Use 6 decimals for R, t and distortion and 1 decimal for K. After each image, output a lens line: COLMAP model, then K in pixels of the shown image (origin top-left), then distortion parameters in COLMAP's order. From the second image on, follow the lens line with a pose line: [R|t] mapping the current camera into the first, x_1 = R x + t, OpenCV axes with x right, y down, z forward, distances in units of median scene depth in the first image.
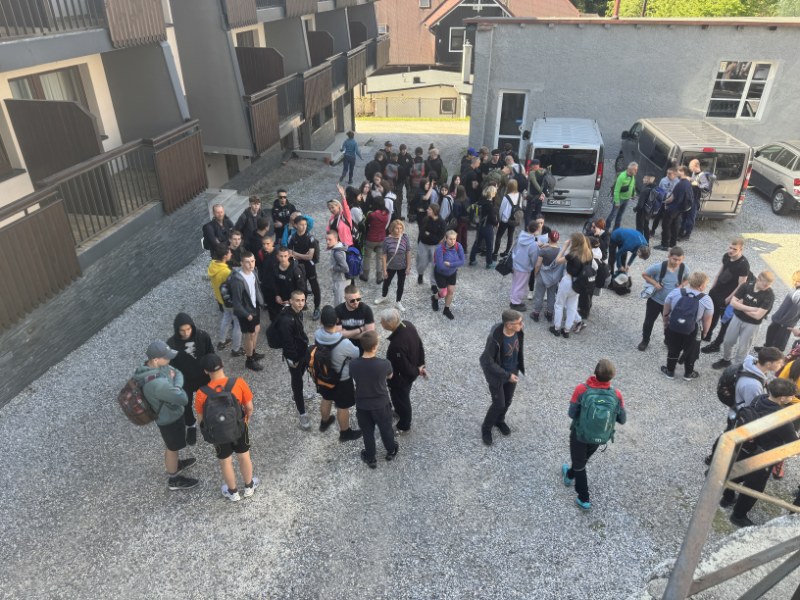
lens RADIAL K [[576.5, 0, 402.8], [0, 576.5, 297.8], [0, 0, 1]] dist [0.036636, -0.034649]
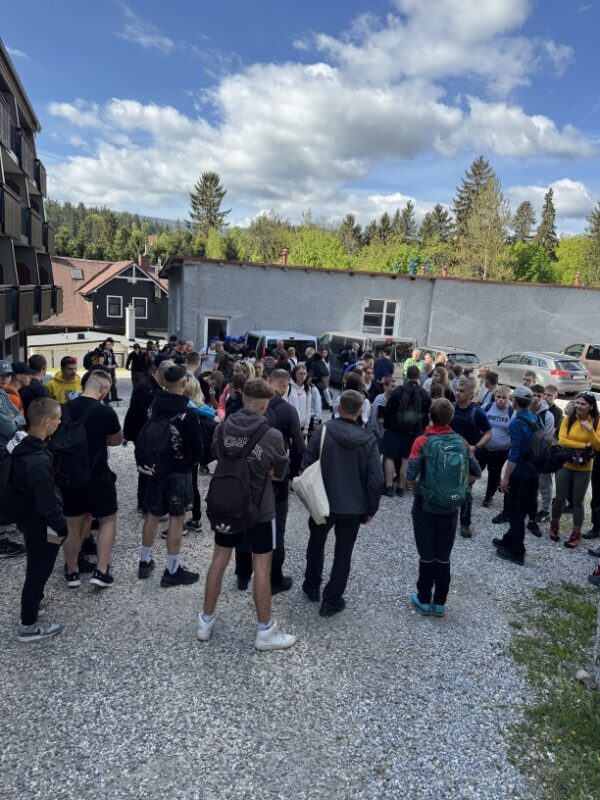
lens RADIAL K [[567.9, 0, 310.5], [0, 567.9, 401.9], [0, 0, 1]] dist [0.046573, -0.005377]
pose [[0.884212, -0.035203, 0.465758, -0.257759], [0.175618, 0.949046, -0.261668, 0.194697], [-0.432814, 0.313165, 0.845340, 0.007828]]
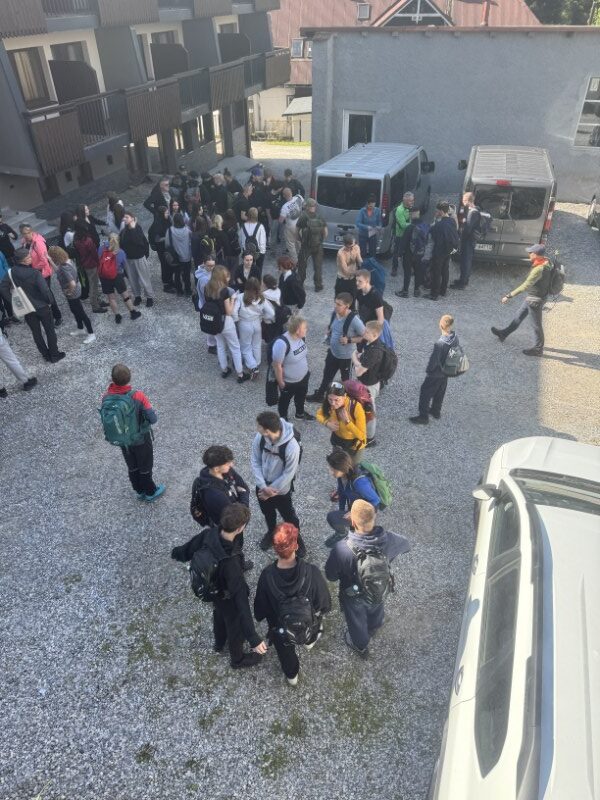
lens RADIAL K [[575.1, 0, 306.7], [0, 575.1, 399.1], [0, 0, 1]] dist [0.005612, -0.000863]
pose [[0.987731, 0.076236, -0.136291, 0.378334], [-0.060197, 0.991168, 0.118163, -0.018500], [0.144096, -0.108508, 0.983597, 0.076854]]
